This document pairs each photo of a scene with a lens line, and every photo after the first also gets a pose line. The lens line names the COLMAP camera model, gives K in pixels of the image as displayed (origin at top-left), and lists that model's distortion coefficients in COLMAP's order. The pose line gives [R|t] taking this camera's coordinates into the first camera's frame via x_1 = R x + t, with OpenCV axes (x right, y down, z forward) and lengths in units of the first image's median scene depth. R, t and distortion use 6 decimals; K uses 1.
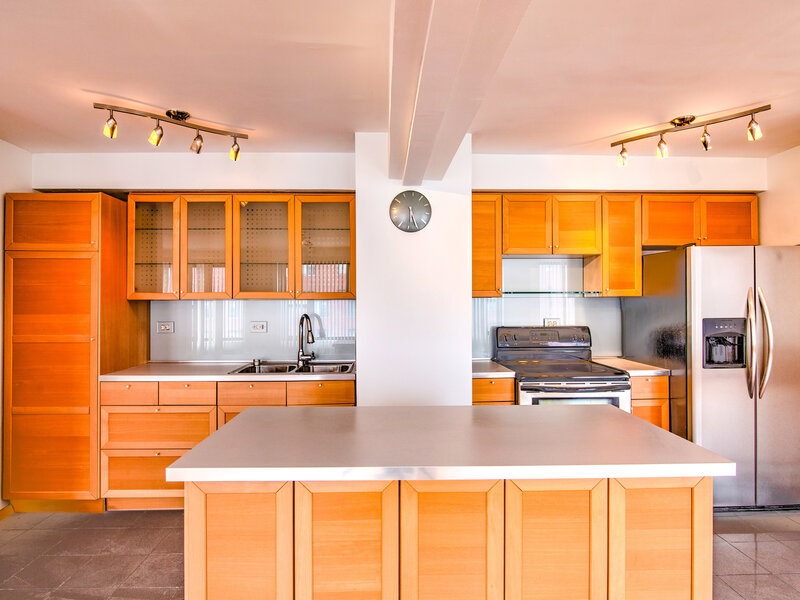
lens RADIAL K [[451.4, 0, 400.0], [0, 451.4, 300.0], [0, 0, 1]] dist [-0.008959, -0.002178]
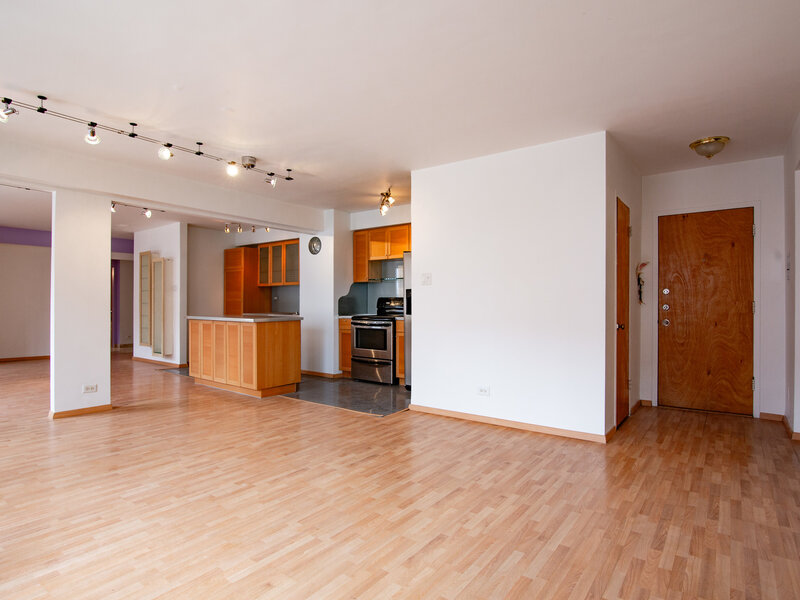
lens RADIAL K [[462.5, 0, 400.0], [0, 462.5, 300.0], [0, 0, 1]] dist [-0.027036, 0.000745]
pose [[0.772597, -0.000710, -0.634896, 1.859055], [0.001879, 0.999998, 0.001168, 0.082865], [0.634894, -0.002095, 0.772597, -0.564983]]
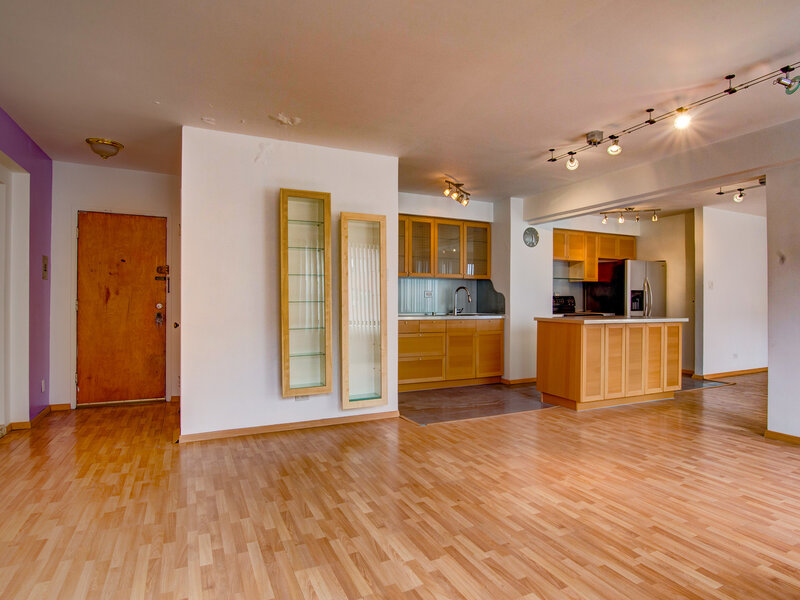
lens RADIAL K [[462.5, 0, 400.0], [0, 462.5, 300.0], [0, 0, 1]] dist [-0.027036, 0.000745]
pose [[0.915018, 0.008100, 0.403332, -1.382610], [-0.011901, 0.999905, 0.006918, 0.087043], [-0.403238, -0.011130, 0.915027, -0.714624]]
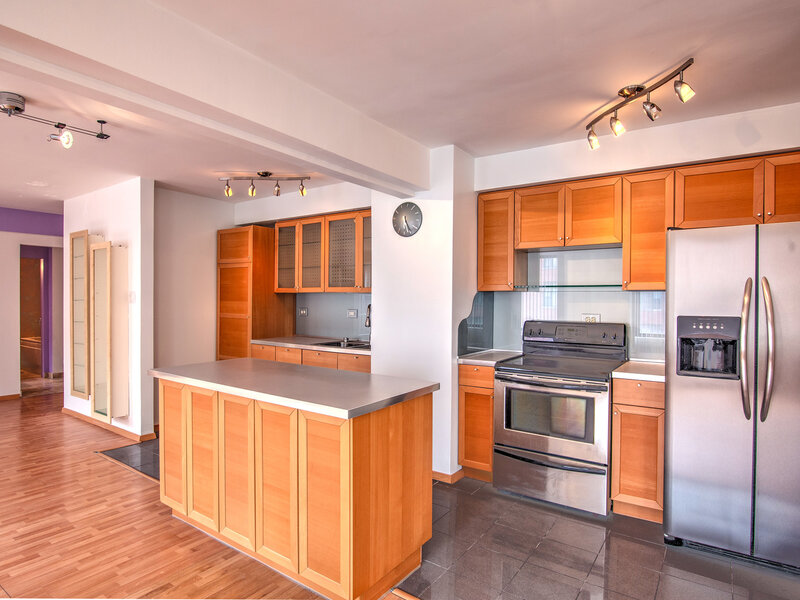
lens RADIAL K [[470.3, 0, 389.6], [0, 470.3, 305.3], [0, 0, 1]] dist [-0.024582, 0.001247]
pose [[0.791555, 0.017837, -0.610838, 0.744009], [-0.005381, 0.999739, 0.022220, 0.004653], [0.611075, -0.014301, 0.791444, -0.022391]]
